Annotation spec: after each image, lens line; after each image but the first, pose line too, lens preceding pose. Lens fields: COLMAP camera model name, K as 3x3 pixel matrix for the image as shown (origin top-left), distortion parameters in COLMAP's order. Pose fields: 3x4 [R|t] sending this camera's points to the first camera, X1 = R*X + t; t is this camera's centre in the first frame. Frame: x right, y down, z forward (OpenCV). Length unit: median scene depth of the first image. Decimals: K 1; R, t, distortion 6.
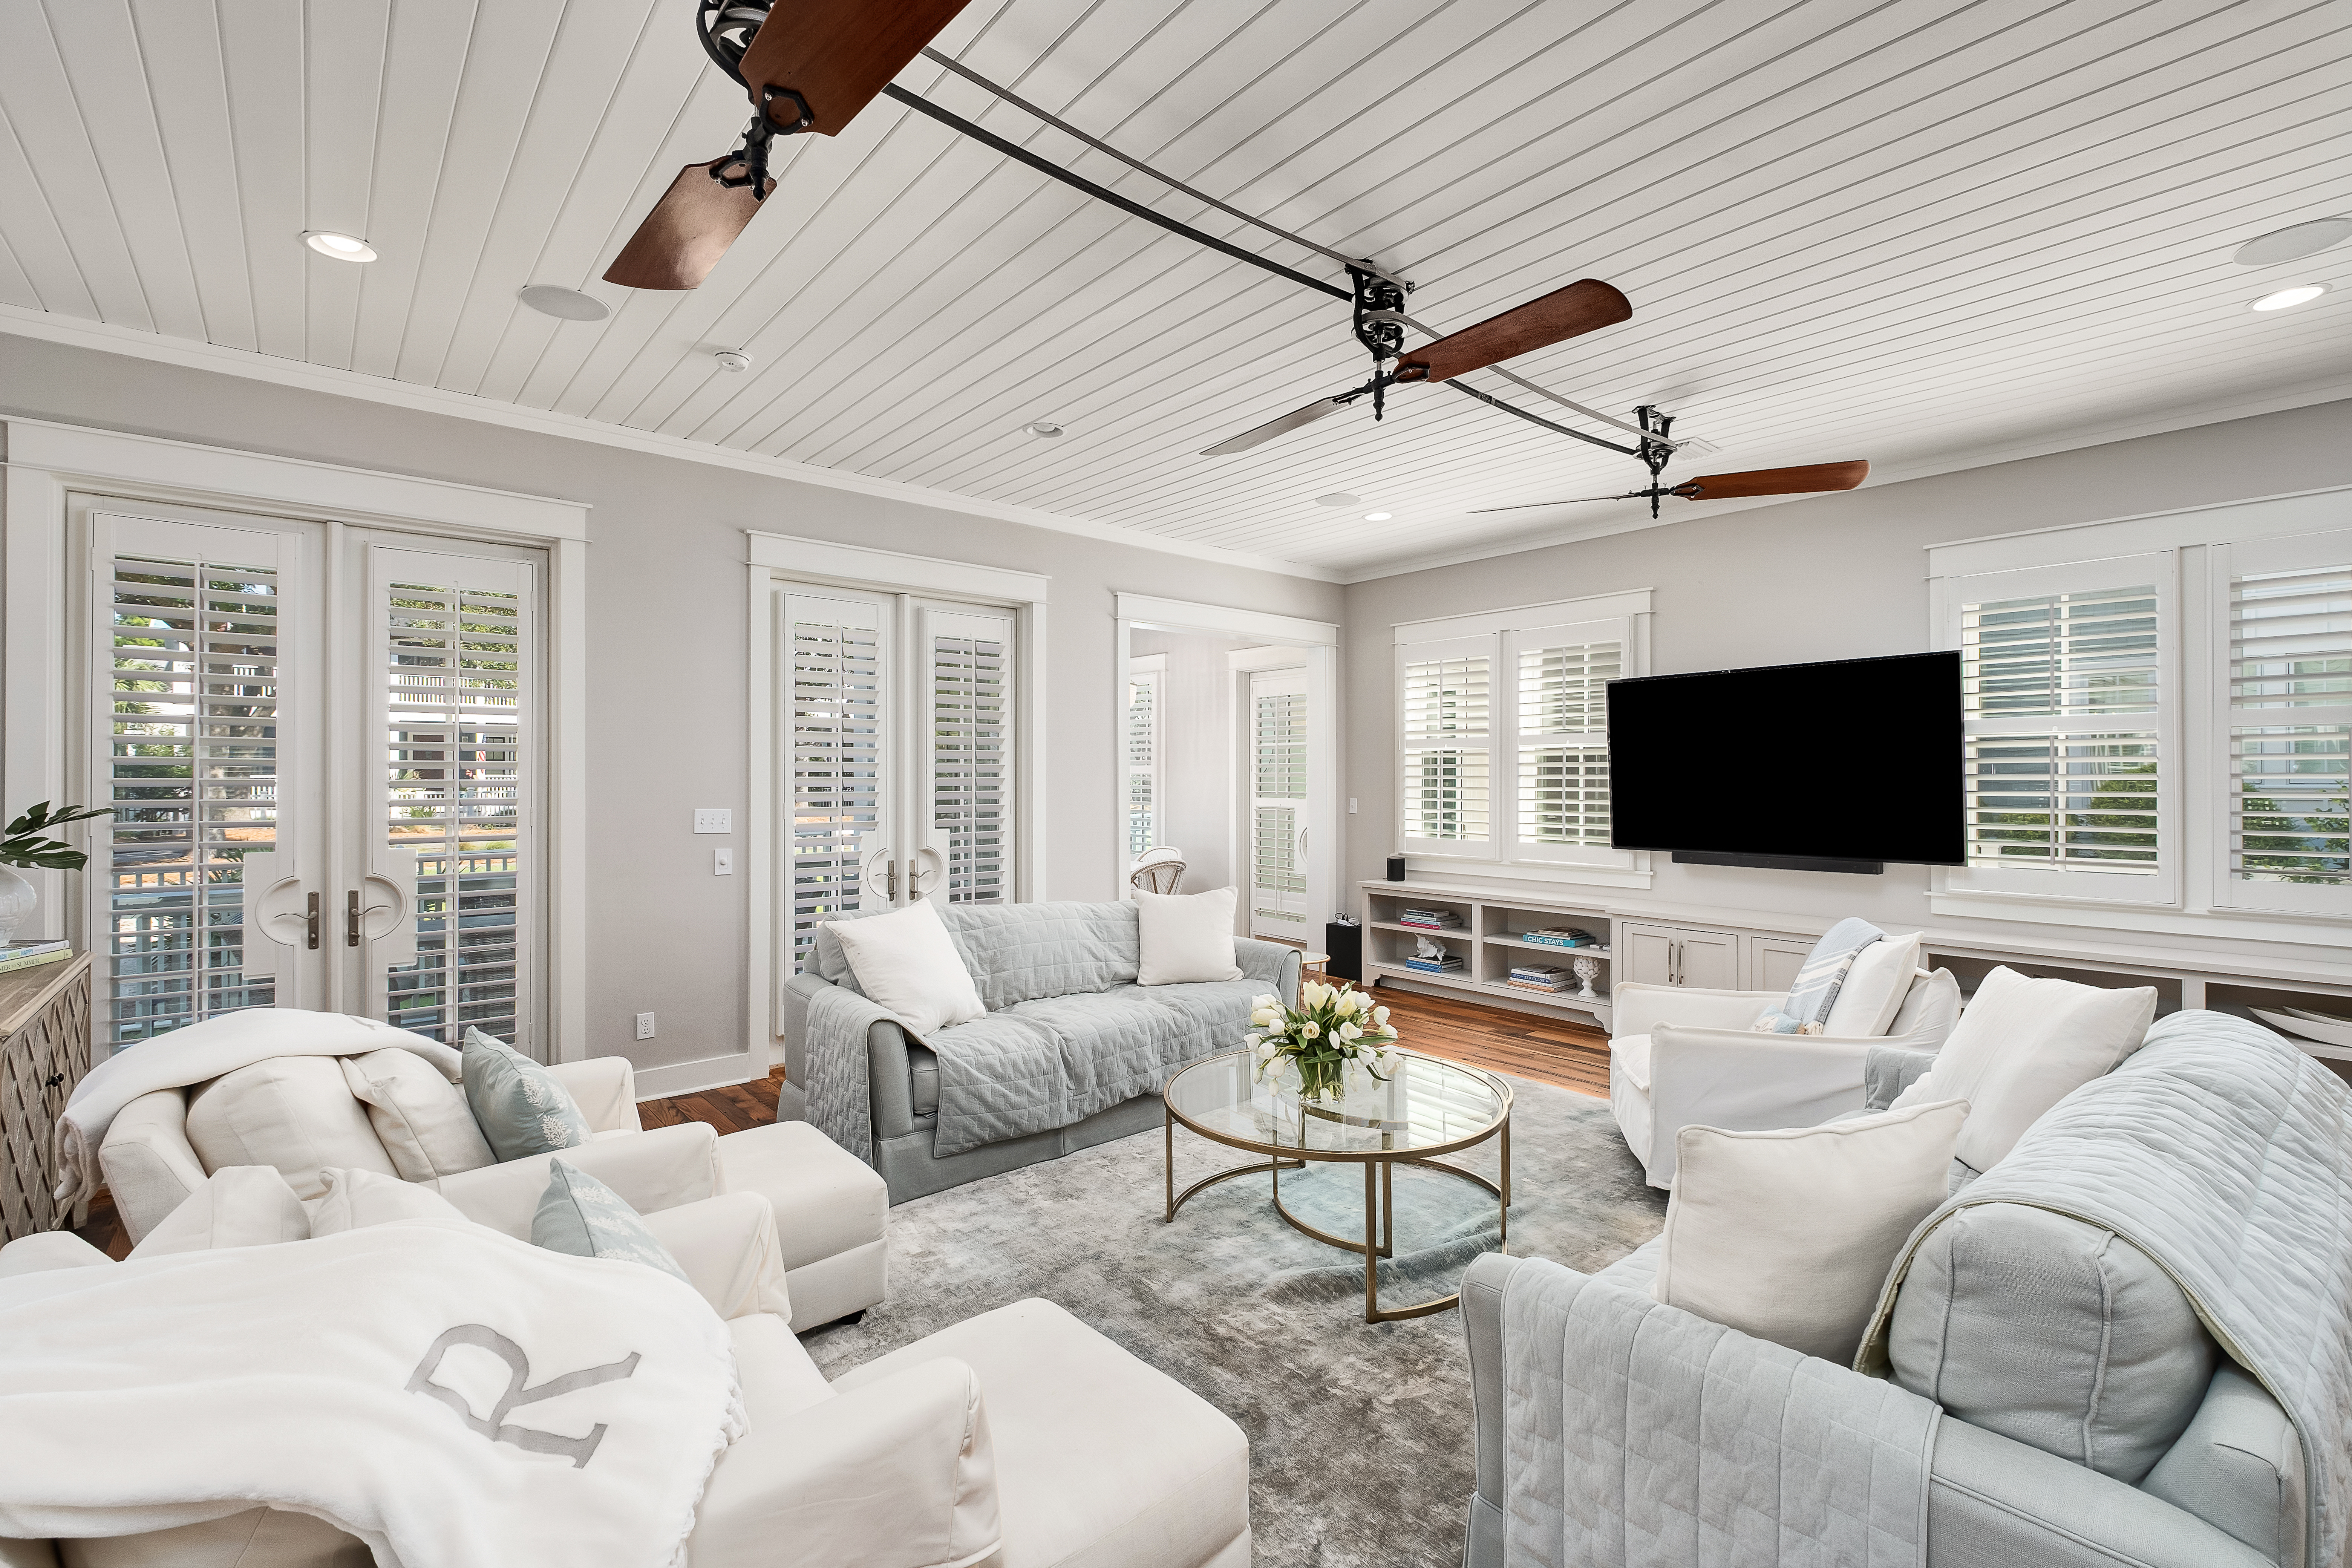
lens RADIAL K [[1027.1, 0, 1185.7], [0, 1027.1, 775.2], [0, 0, 1]] dist [-0.003397, -0.000200]
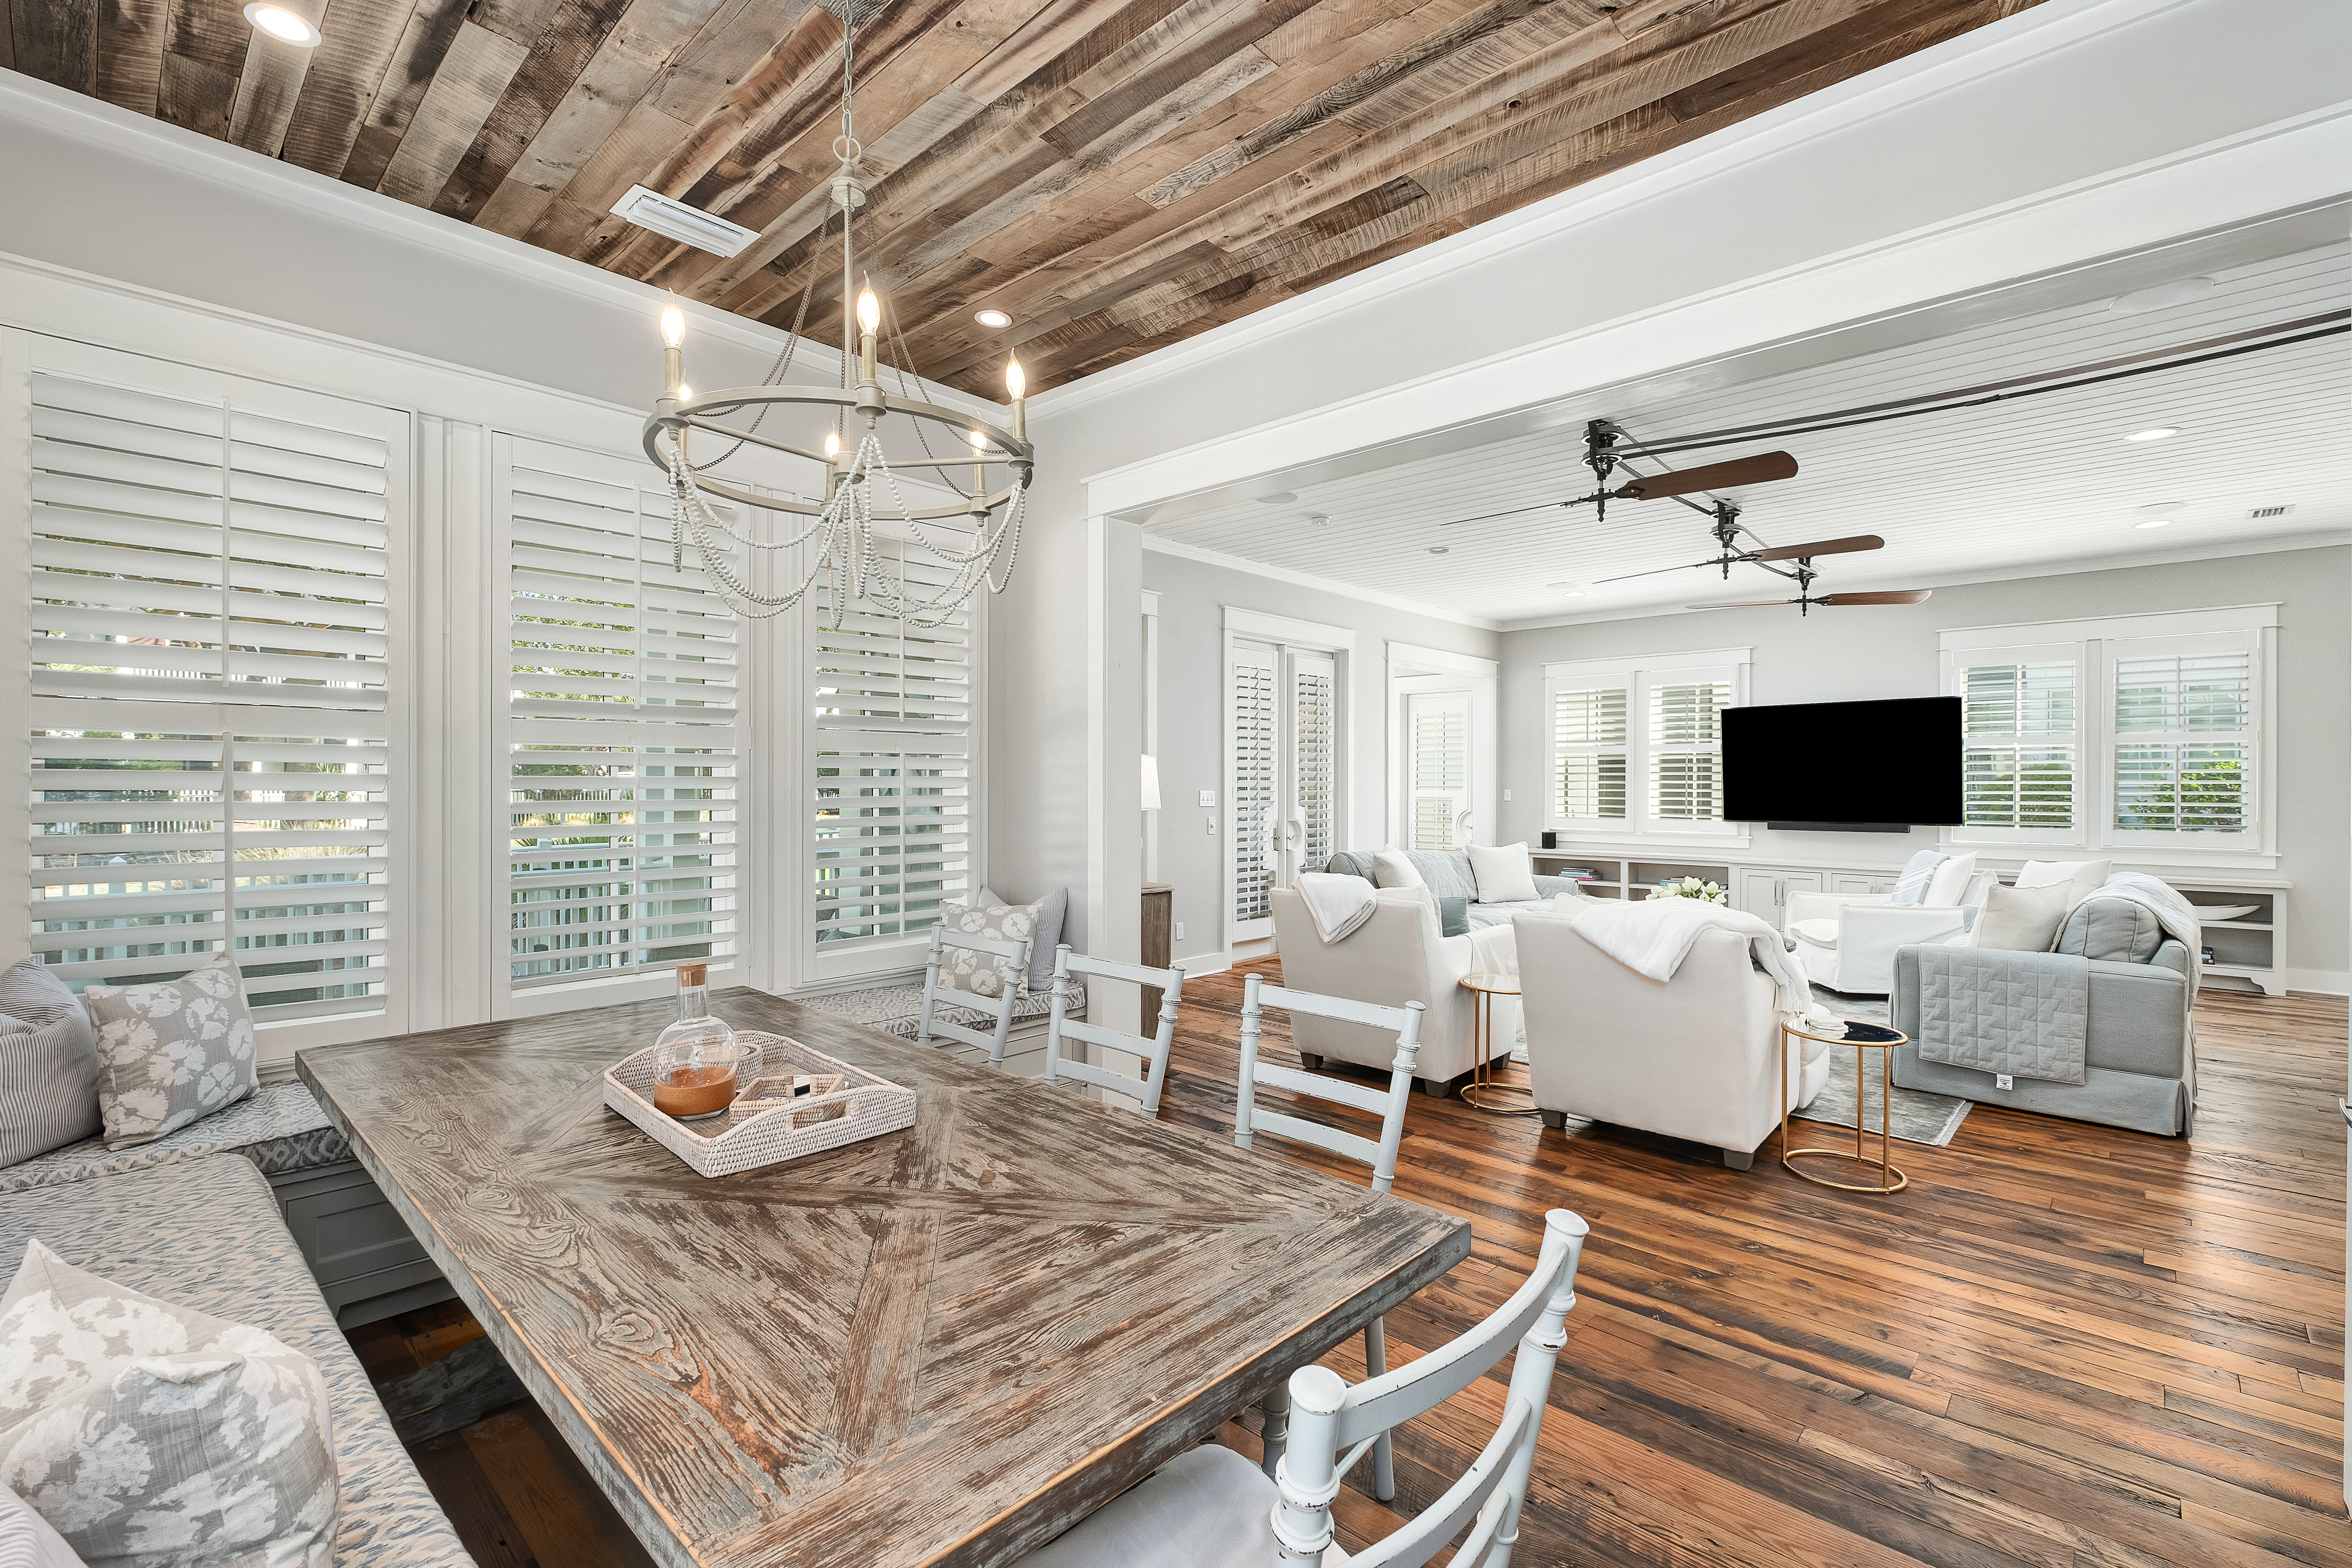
lens RADIAL K [[1057.0, 0, 1176.0], [0, 1057.0, 784.0], [0, 0, 1]] dist [-0.003259, -0.000660]
pose [[0.993790, 0.002644, 0.111242, -0.582580], [-0.002983, 0.999991, 0.002887, 0.016174], [-0.111233, -0.003201, 0.993789, -0.464798]]
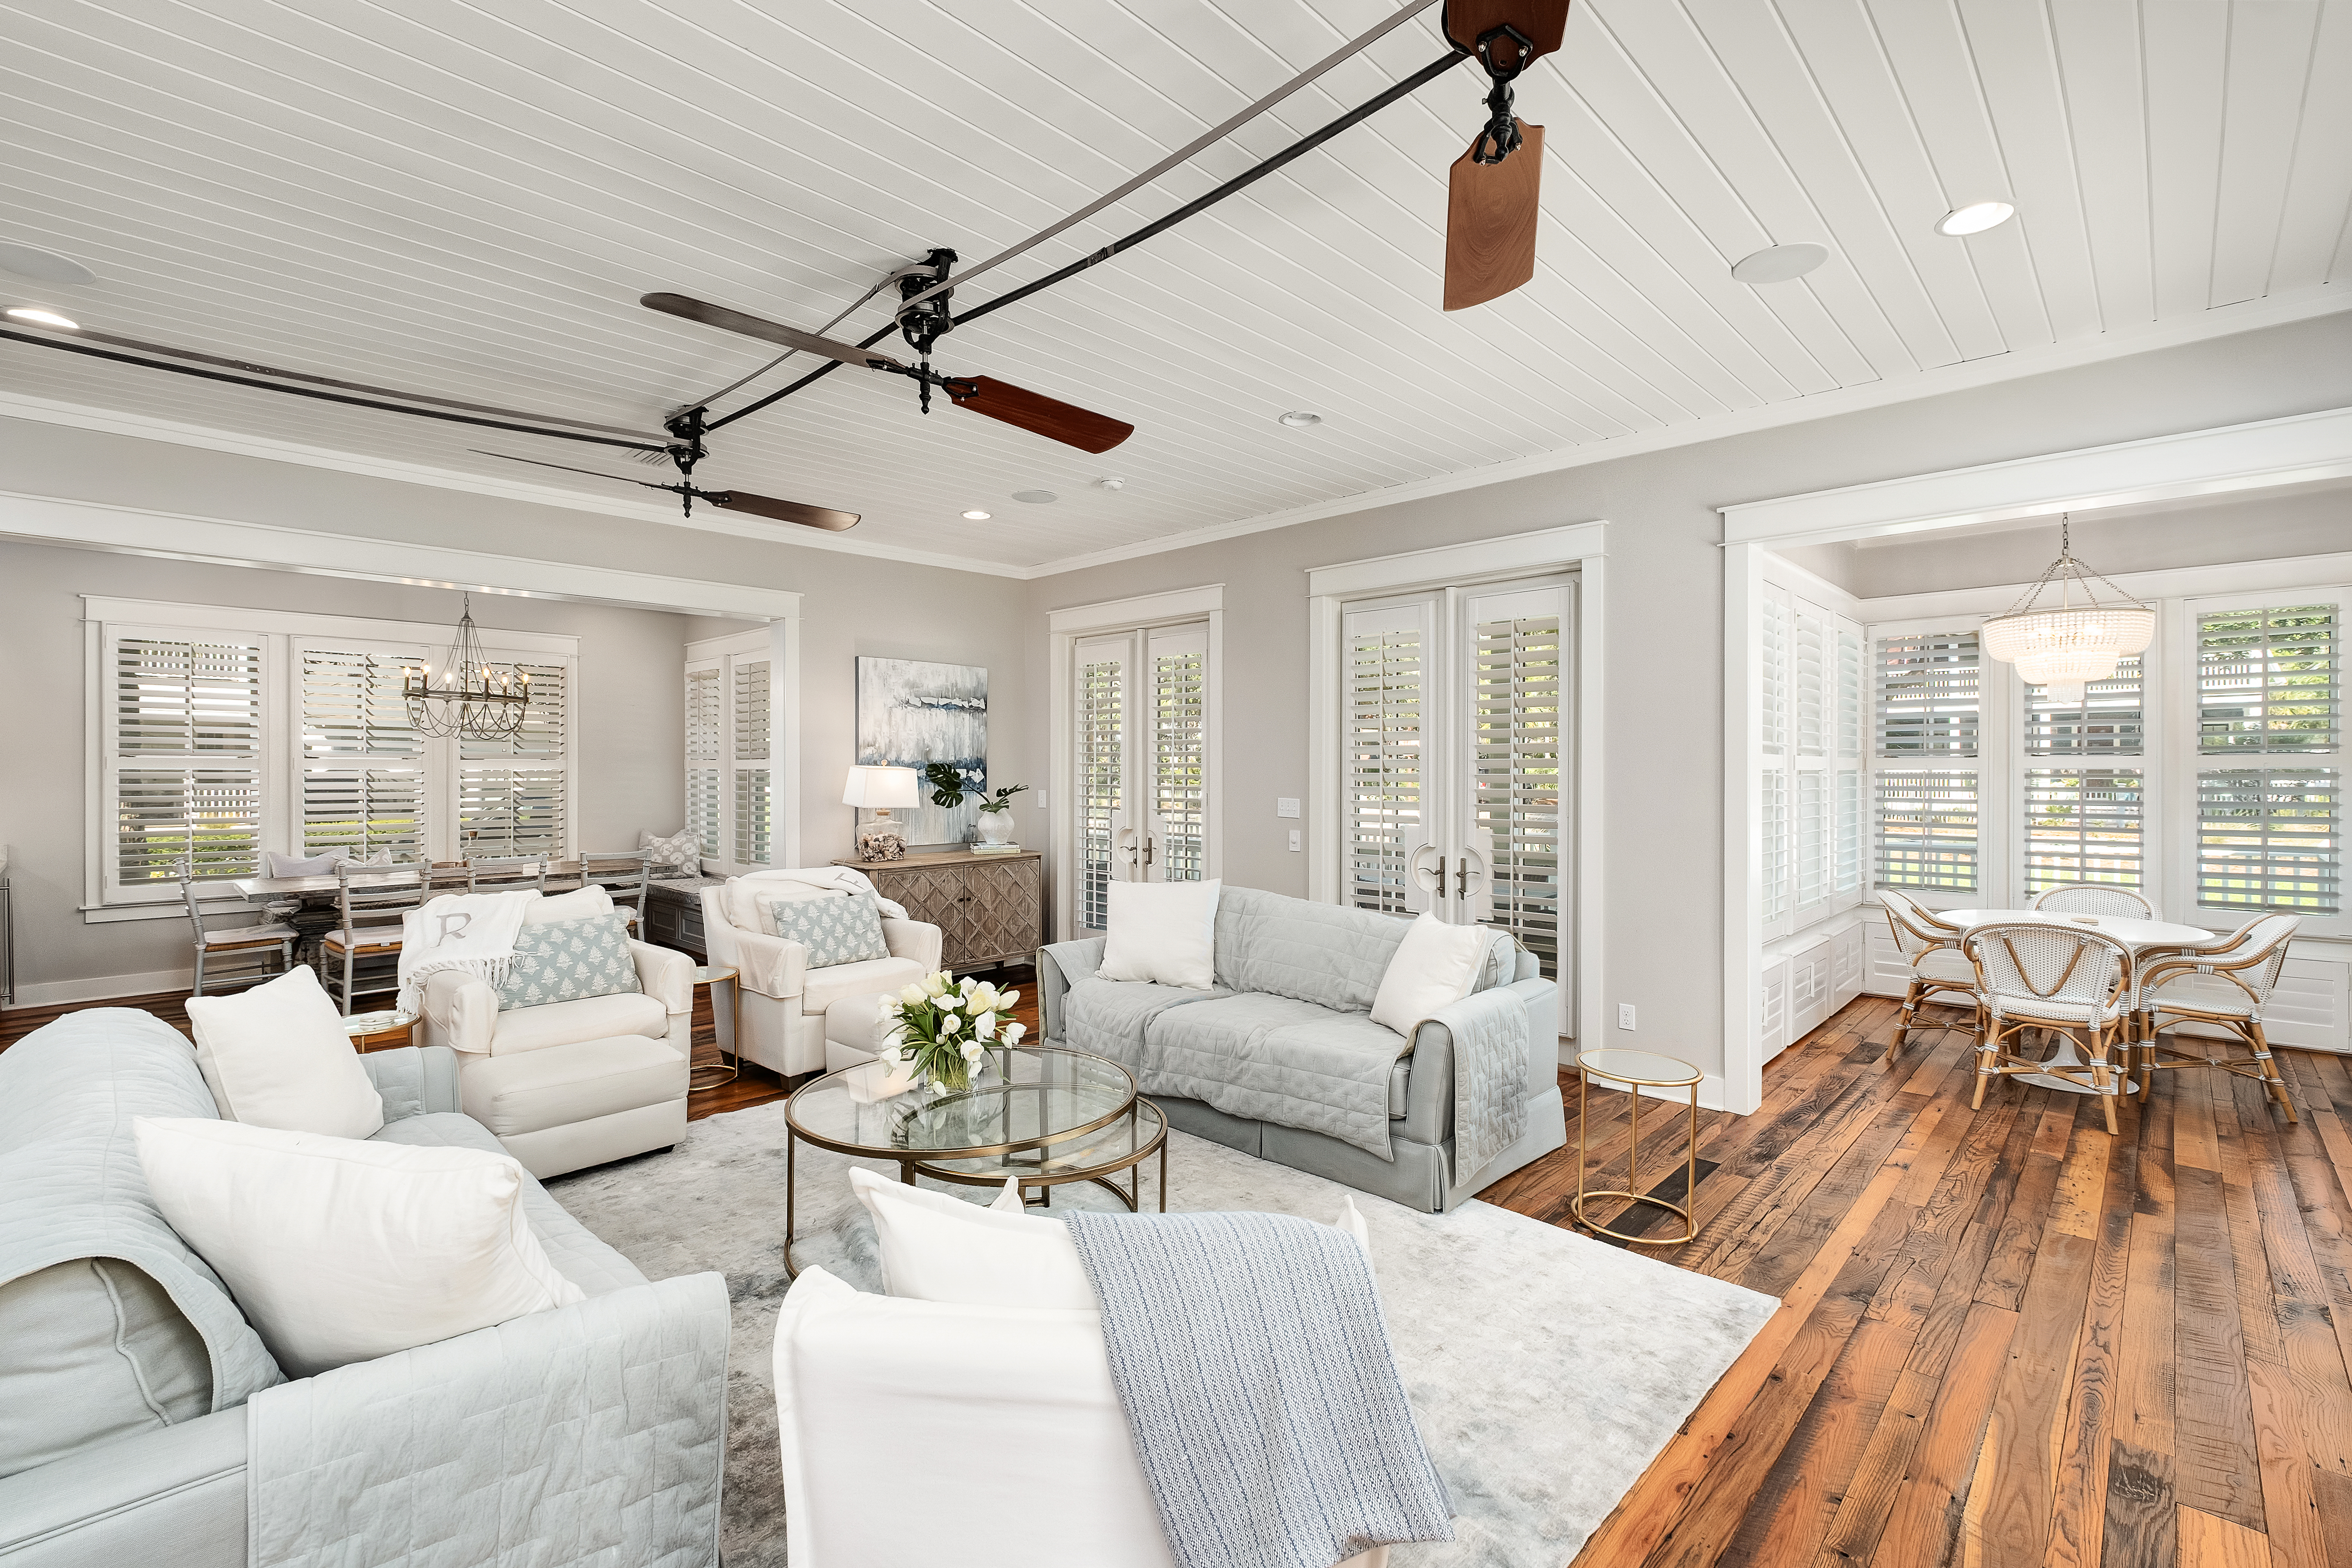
lens RADIAL K [[1057.0, 0, 1176.0], [0, 1057.0, 784.0], [0, 0, 1]] dist [-0.003259, -0.000660]
pose [[0.104998, 0.010699, -0.994415, 0.698388], [0.004980, 0.999924, 0.011284, -0.000530], [0.994460, -0.006137, 0.104937, 0.623218]]
